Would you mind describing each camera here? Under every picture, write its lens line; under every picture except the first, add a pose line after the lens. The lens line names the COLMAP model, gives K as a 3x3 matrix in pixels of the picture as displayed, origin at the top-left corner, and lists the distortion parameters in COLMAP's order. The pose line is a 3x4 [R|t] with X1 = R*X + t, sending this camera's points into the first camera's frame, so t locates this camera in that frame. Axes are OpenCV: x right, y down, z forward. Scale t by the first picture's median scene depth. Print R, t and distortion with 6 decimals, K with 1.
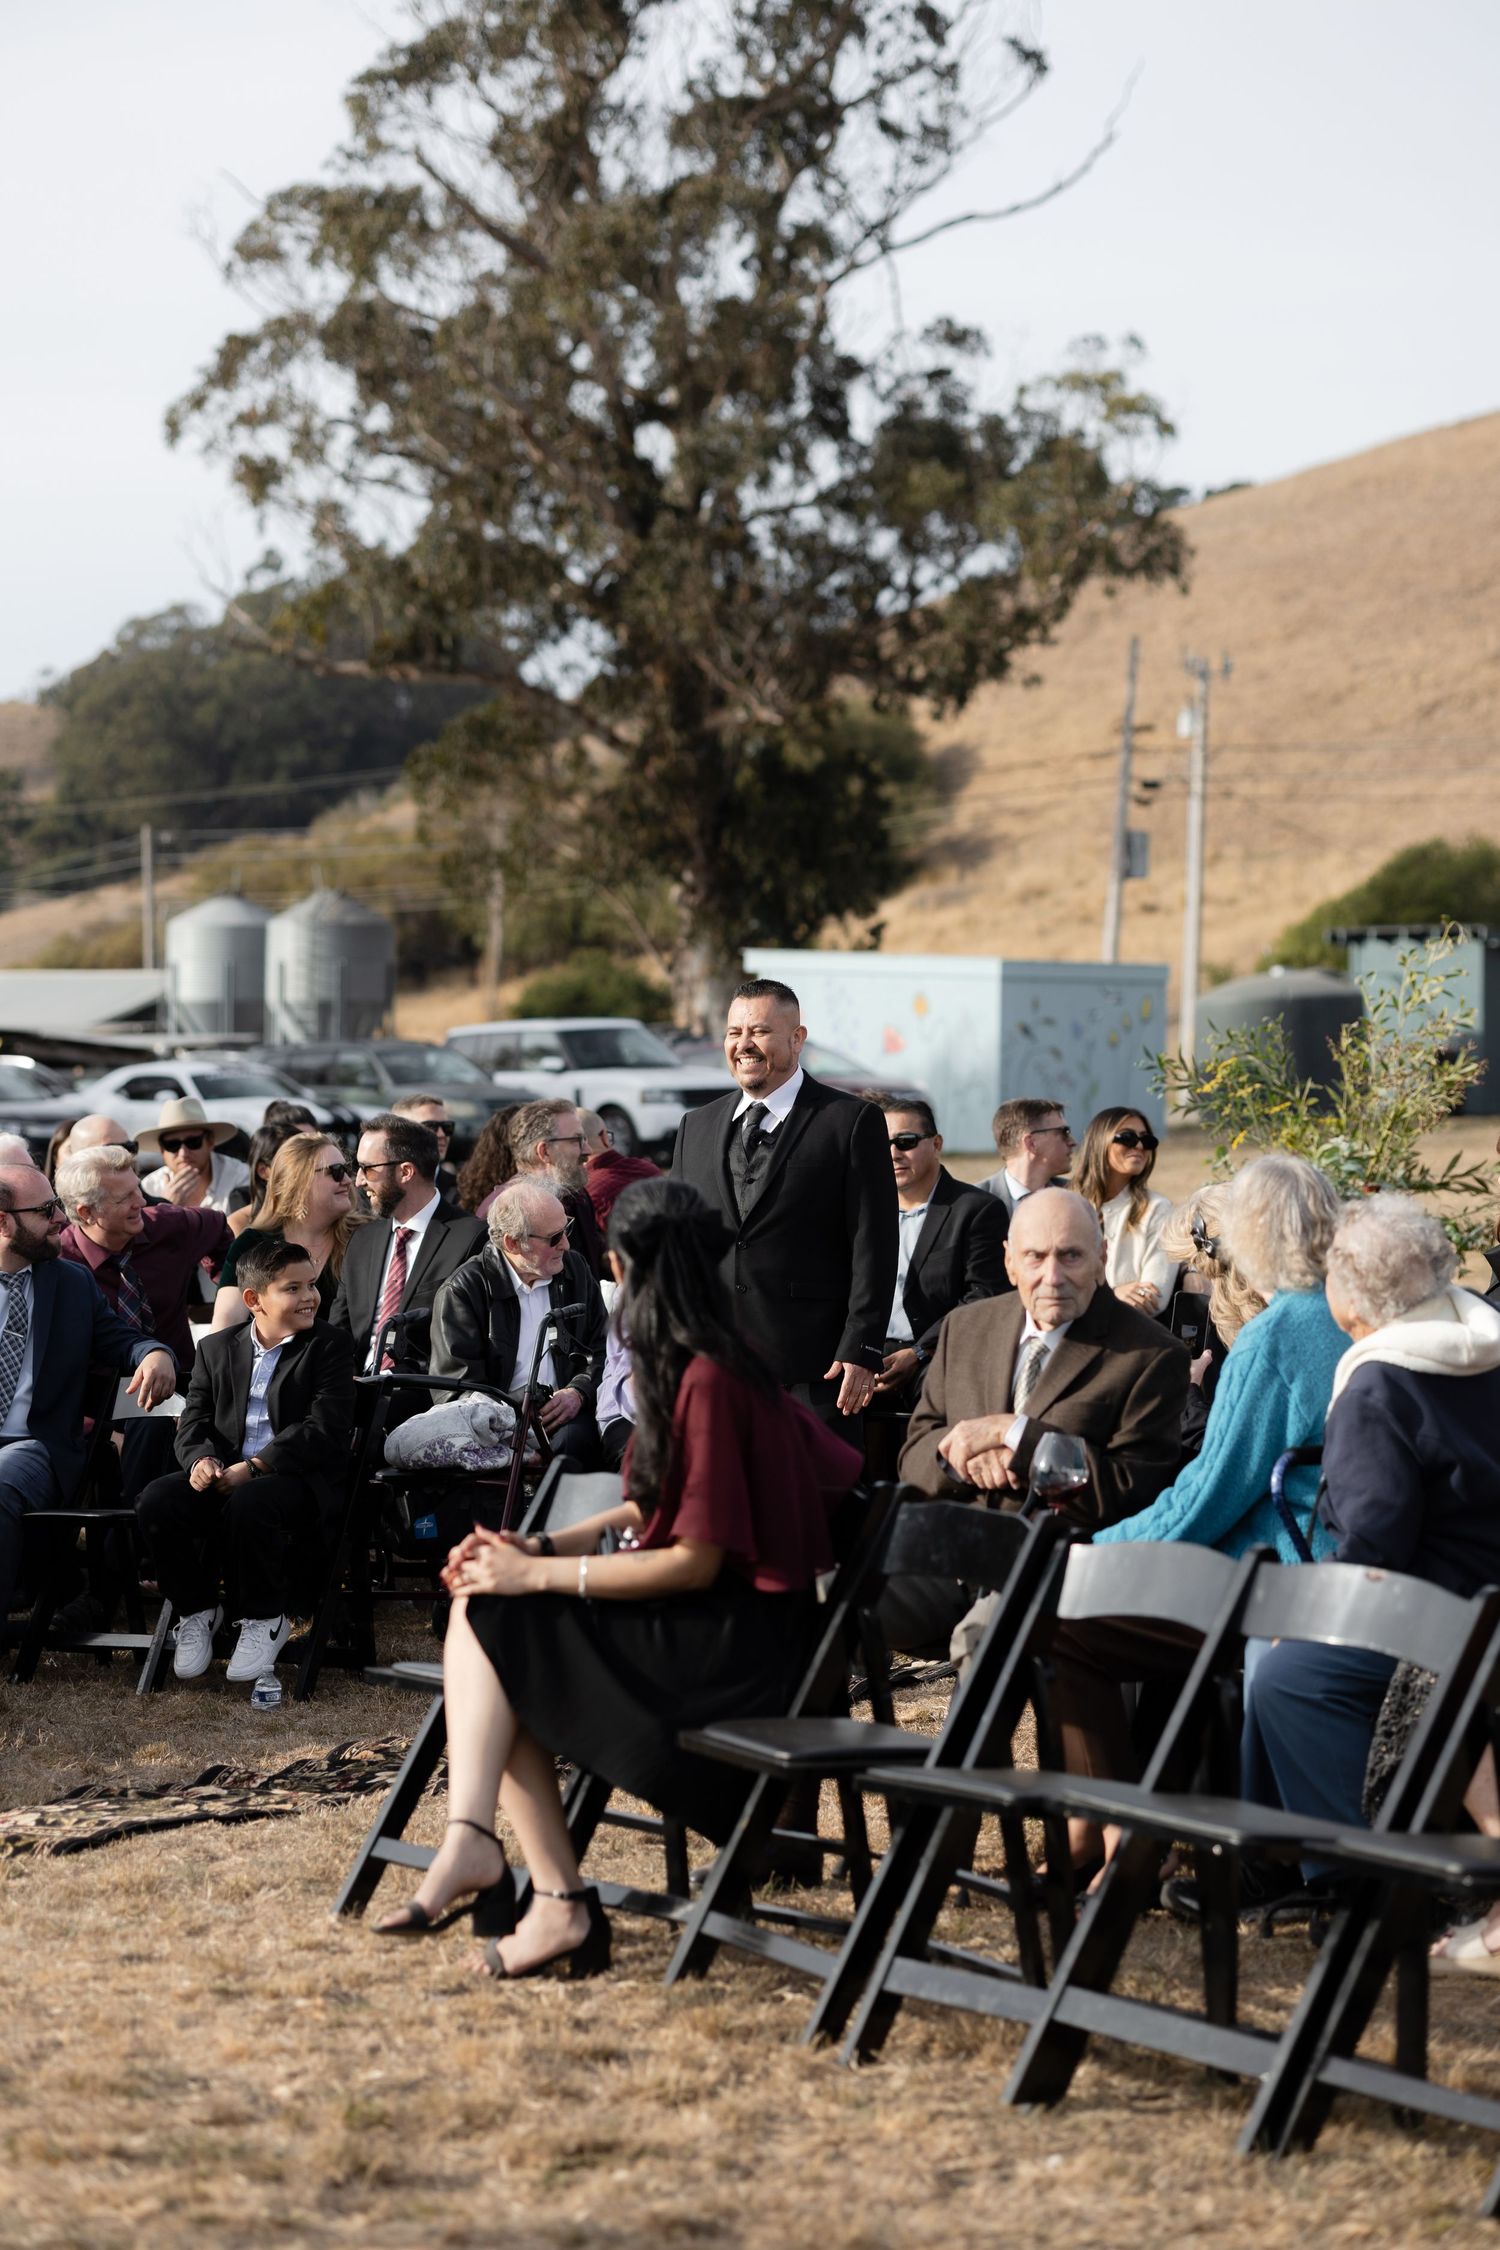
lens RADIAL K [[5494.6, 0, 756.3], [0, 5494.6, 1066.5], [0, 0, 1]] dist [-0.037462, 1.281477]
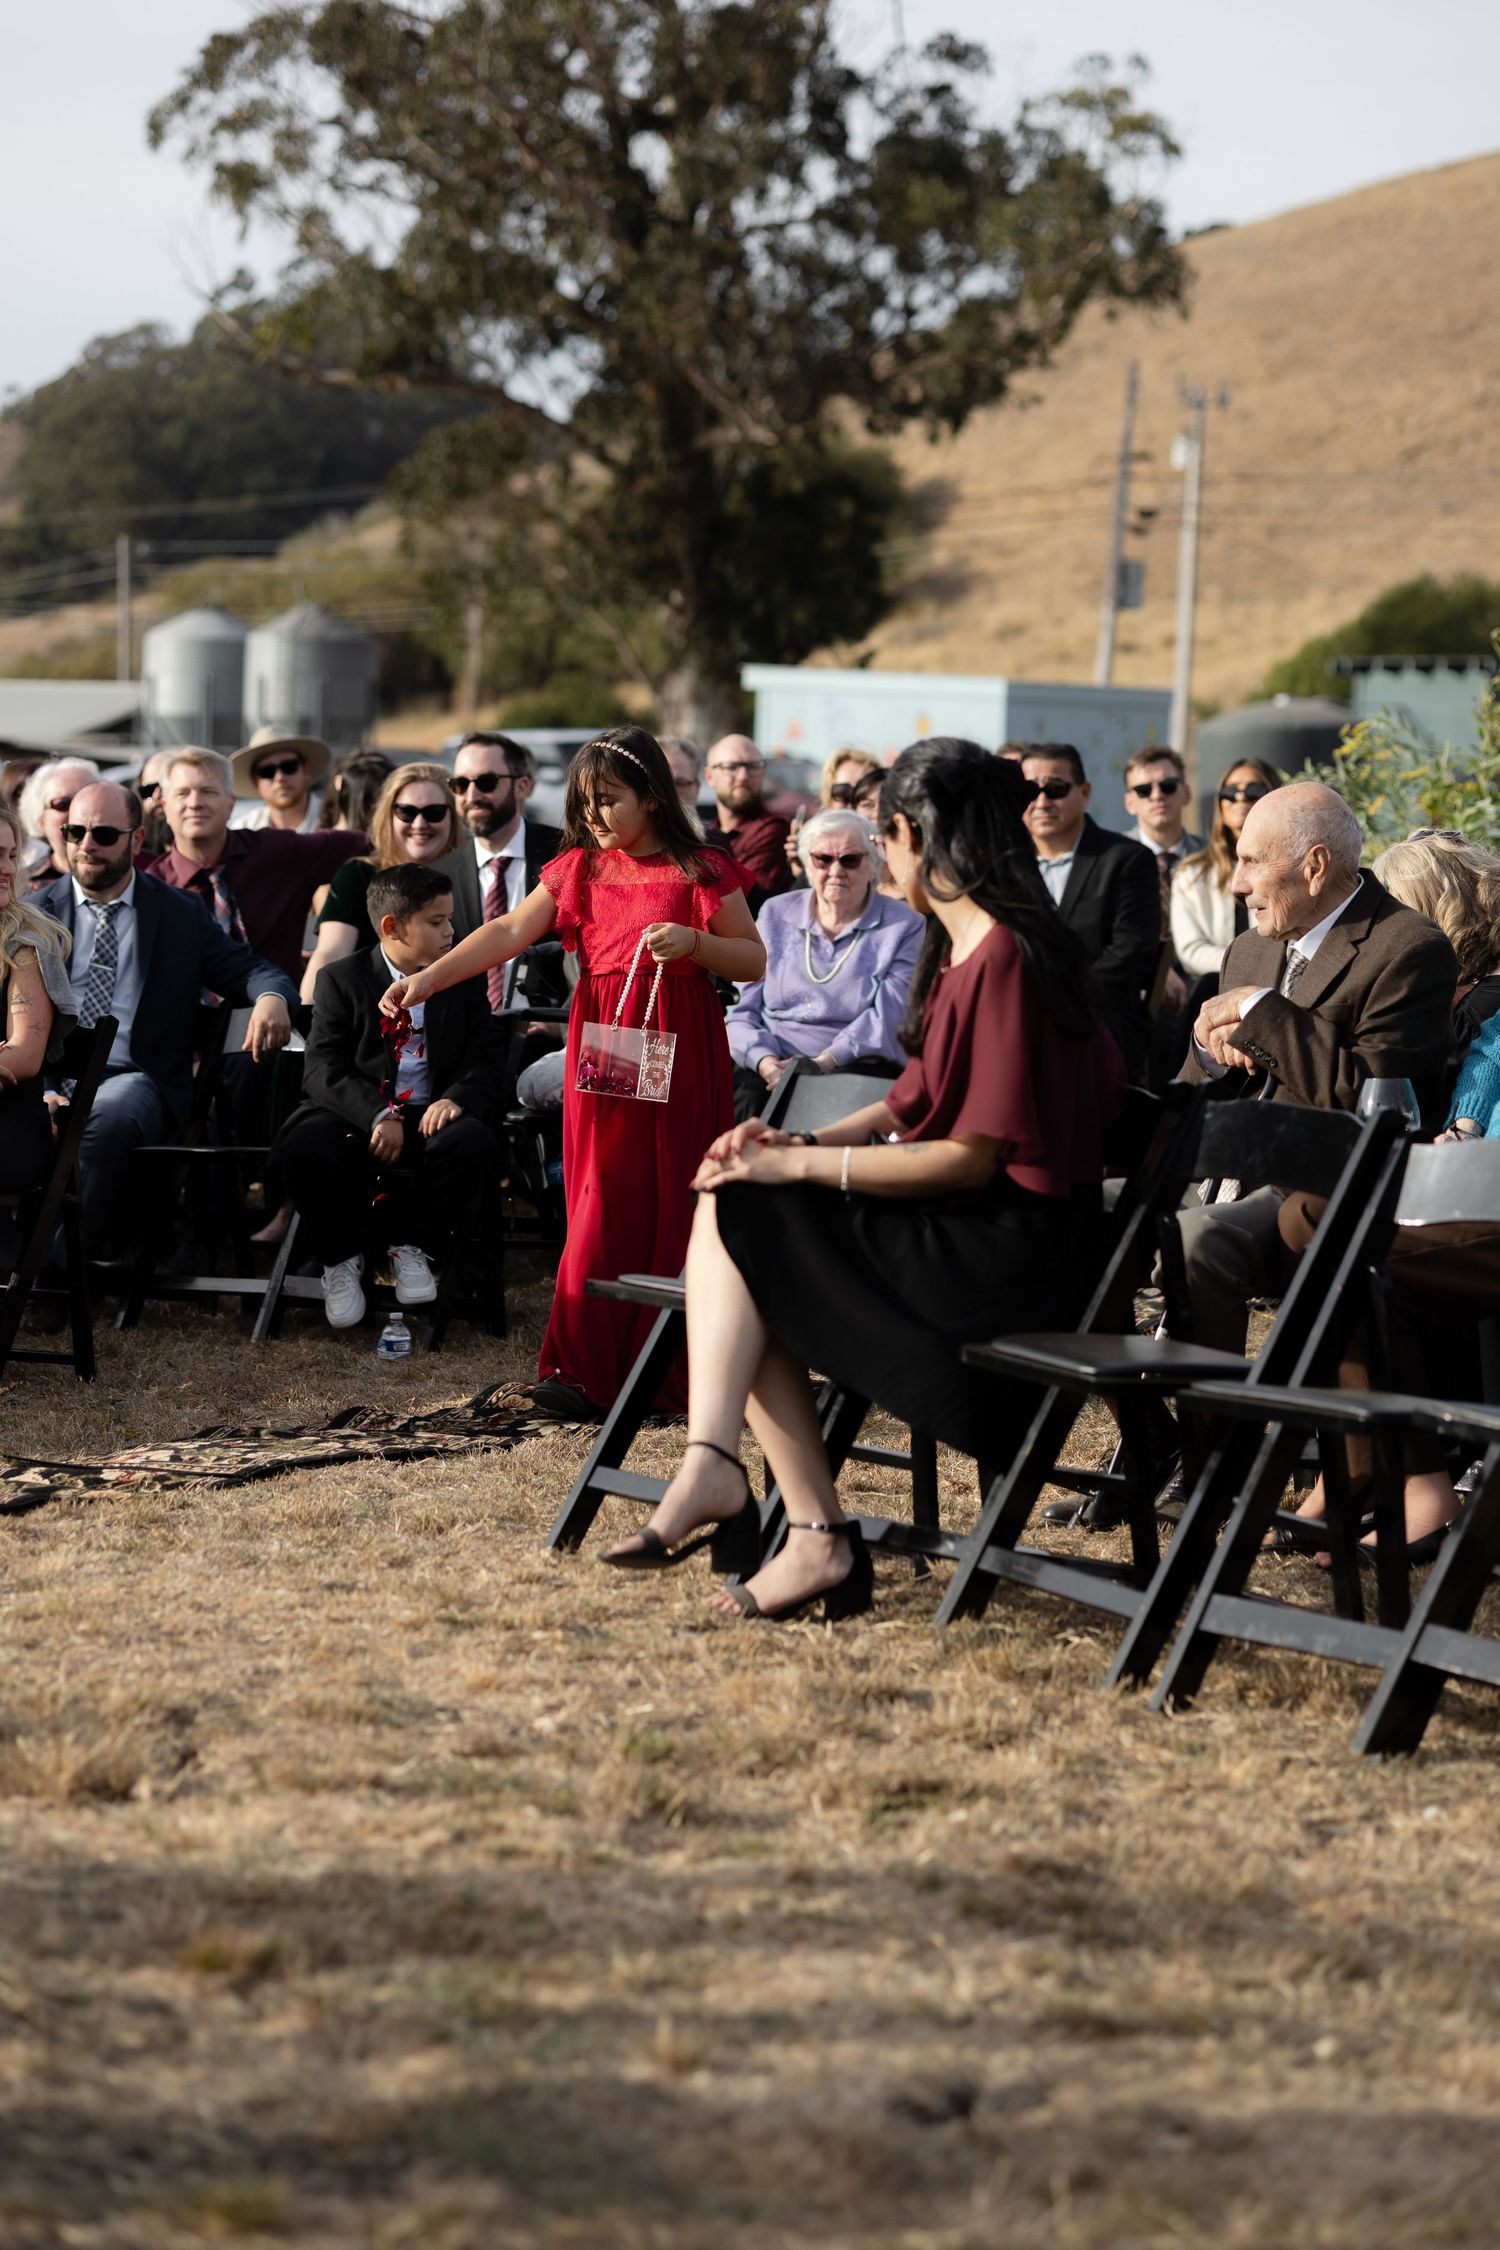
lens RADIAL K [[5493.6, 0, 787.5], [0, 5493.6, 1123.1], [0, 0, 1]] dist [0.031899, 0.415220]
pose [[0.999703, 0.019763, 0.014290, -0.049891], [-0.020548, 0.998156, 0.057109, 0.030527], [-0.013135, -0.057386, 0.998266, 0.094424]]
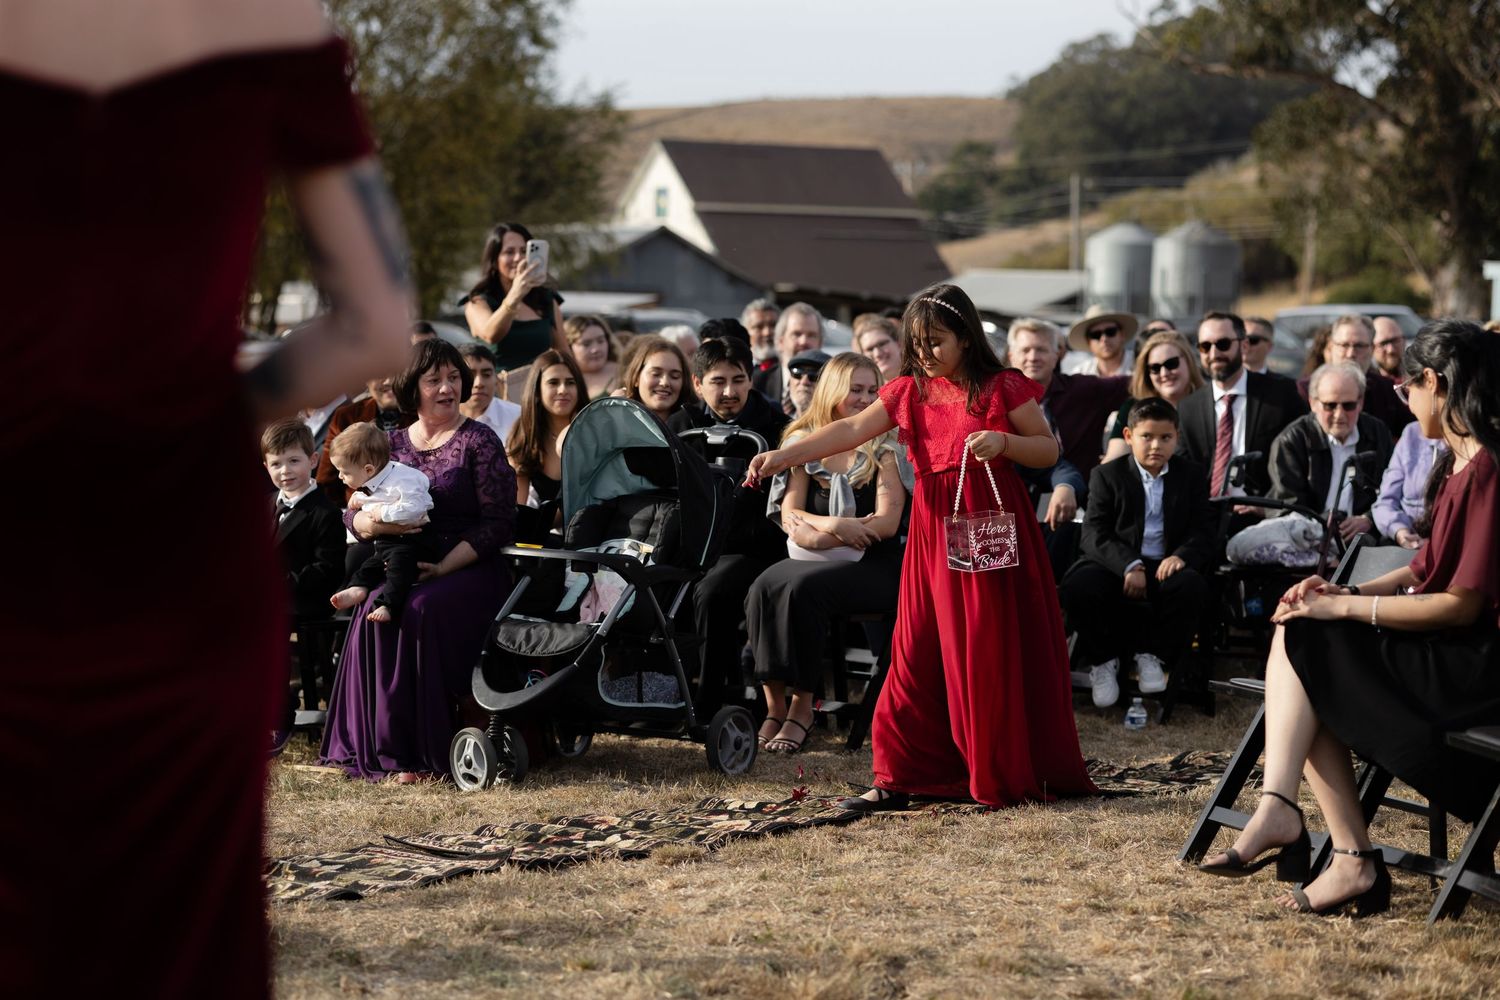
lens RADIAL K [[3668.5, 0, 747.4], [0, 3668.5, 503.6], [0, 0, 1]] dist [0.022426, -0.578065]
pose [[0.979984, 0.036477, -0.195707, -0.007250], [-0.028079, 0.998569, 0.045517, 0.027433], [0.197087, -0.039110, 0.979606, 0.093488]]
